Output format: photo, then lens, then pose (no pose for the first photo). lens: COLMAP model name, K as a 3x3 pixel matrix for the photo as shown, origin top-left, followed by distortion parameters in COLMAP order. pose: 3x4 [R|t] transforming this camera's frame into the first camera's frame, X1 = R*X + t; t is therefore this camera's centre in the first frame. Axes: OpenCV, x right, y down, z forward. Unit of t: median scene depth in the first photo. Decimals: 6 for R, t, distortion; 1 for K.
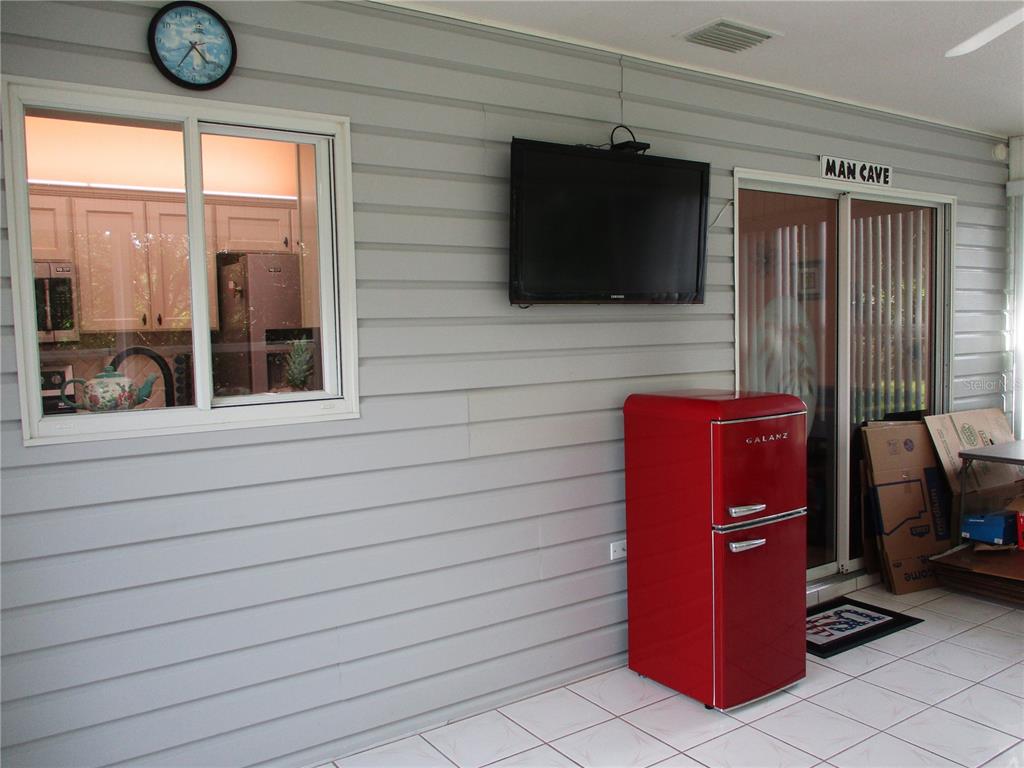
lens RADIAL K [[847.7, 0, 515.6], [0, 847.7, 388.9], [0, 0, 1]] dist [-0.032807, -0.000525]
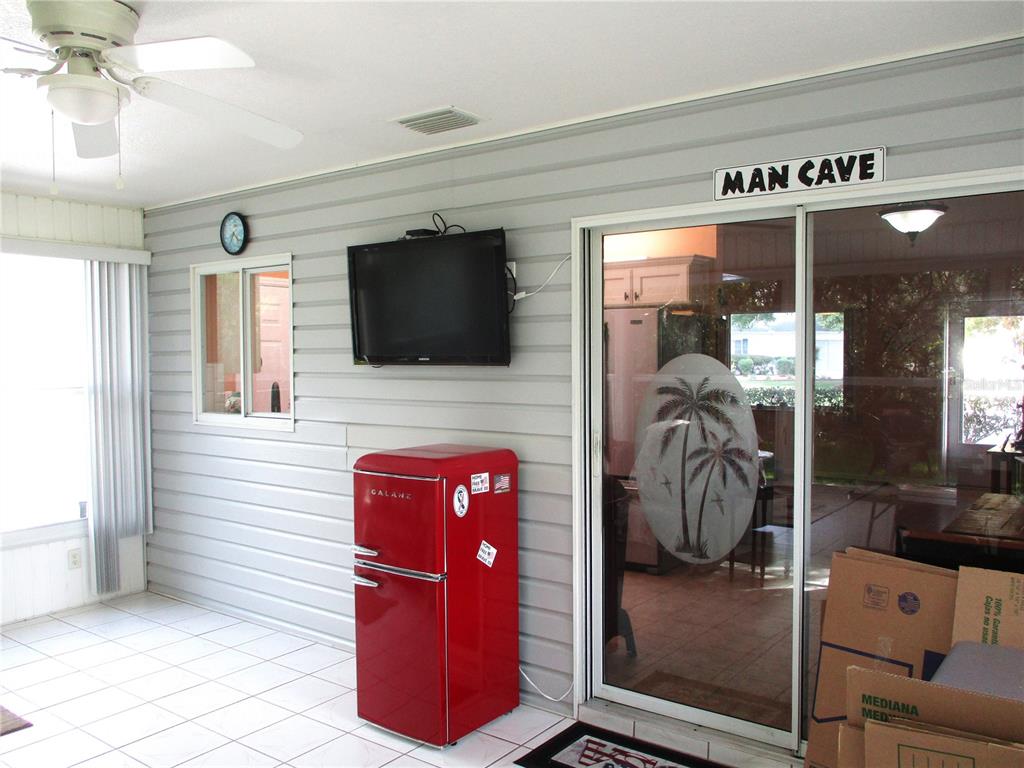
lens RADIAL K [[847.7, 0, 516.6], [0, 847.7, 384.8], [0, 0, 1]] dist [-0.032807, -0.000525]
pose [[0.323389, 0.055694, -0.944626, 1.022355], [-0.069342, 0.996977, 0.035042, -0.098283], [0.943722, 0.054170, 0.326273, 0.585603]]
